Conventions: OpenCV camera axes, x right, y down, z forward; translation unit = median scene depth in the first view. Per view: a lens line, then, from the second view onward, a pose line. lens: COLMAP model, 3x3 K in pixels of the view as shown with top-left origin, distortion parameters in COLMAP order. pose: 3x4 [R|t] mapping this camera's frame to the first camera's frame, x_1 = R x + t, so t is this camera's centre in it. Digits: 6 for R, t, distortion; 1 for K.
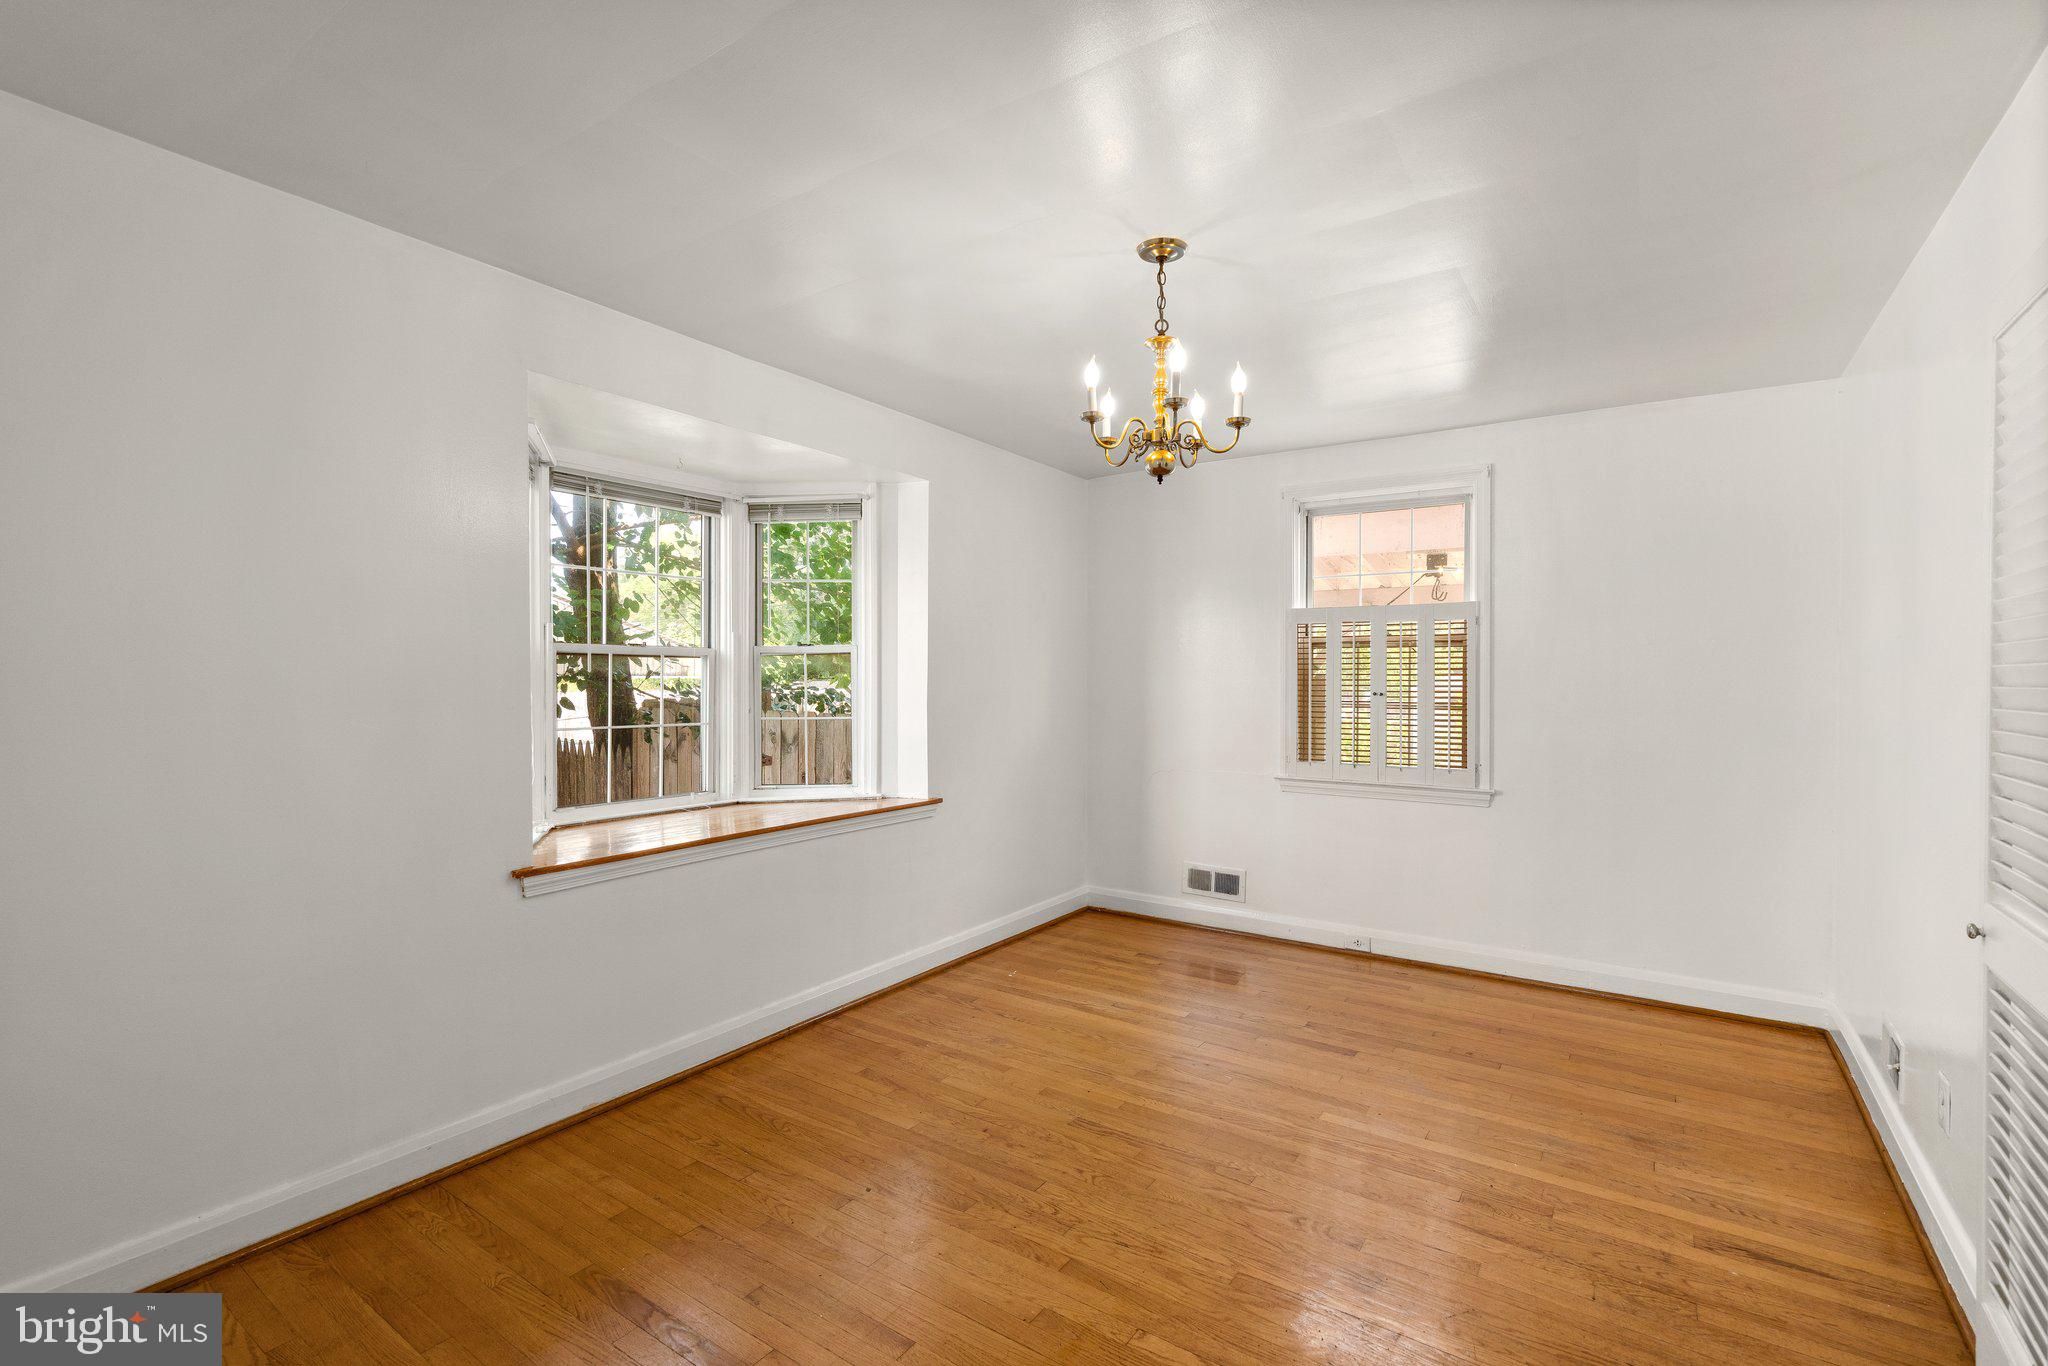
lens RADIAL K [[936.9, 0, 1017.6], [0, 936.9, 690.3], [0, 0, 1]] dist [0.000689, -0.000149]
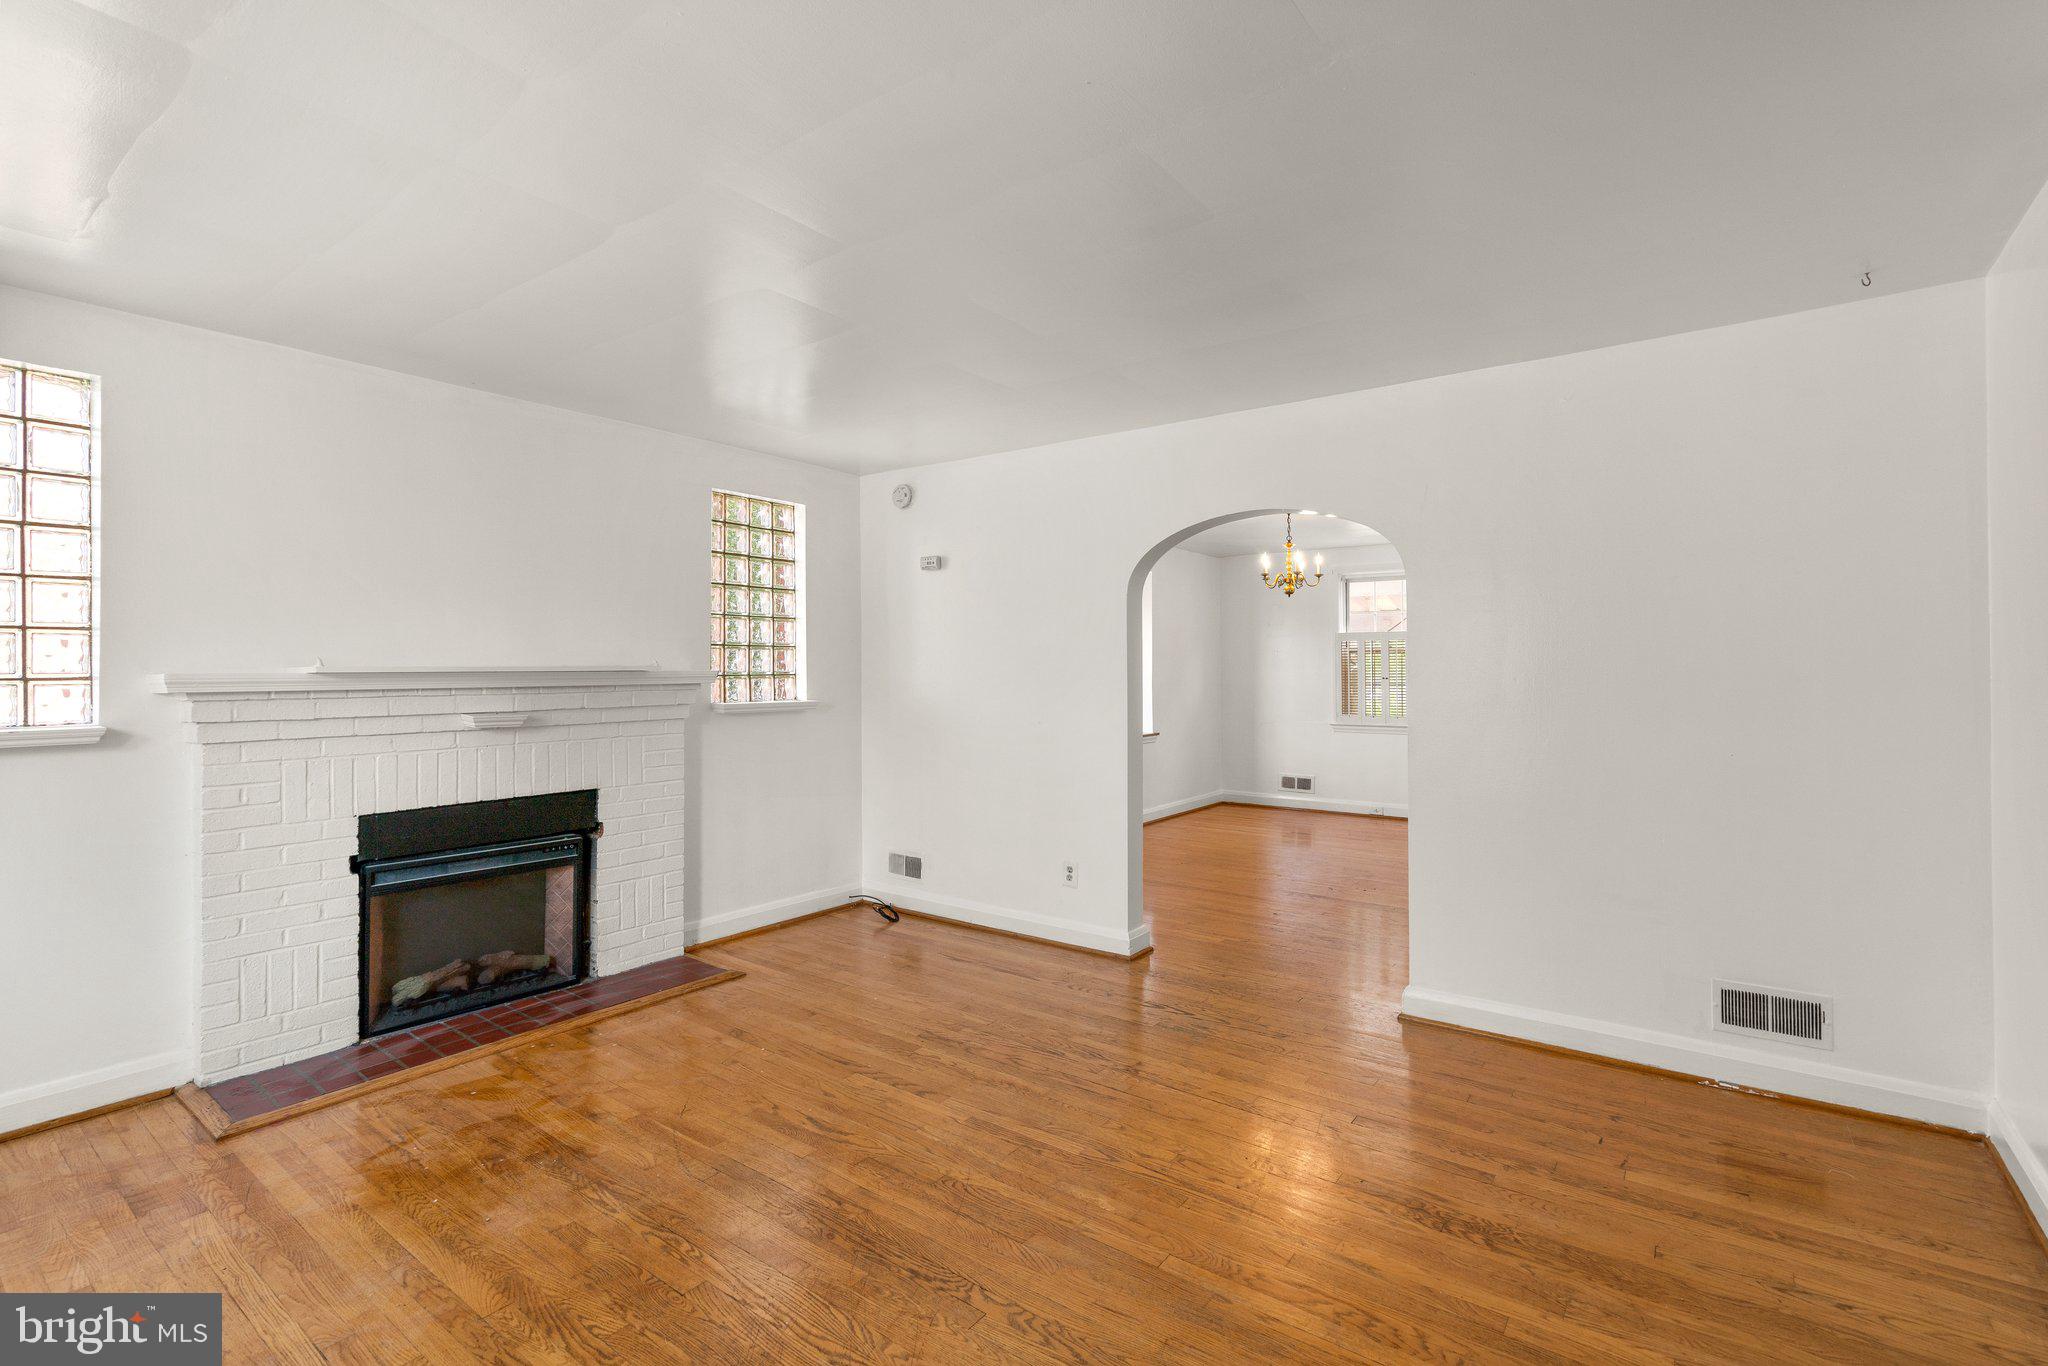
lens RADIAL K [[936.9, 0, 1020.4], [0, 936.9, 674.2], [0, 0, 1]] dist [0.000689, -0.000149]
pose [[0.999163, -0.006552, -0.040388, -0.266021], [0.005809, 0.999812, -0.018496, 0.025088], [0.040502, 0.018246, 0.999013, -0.892557]]
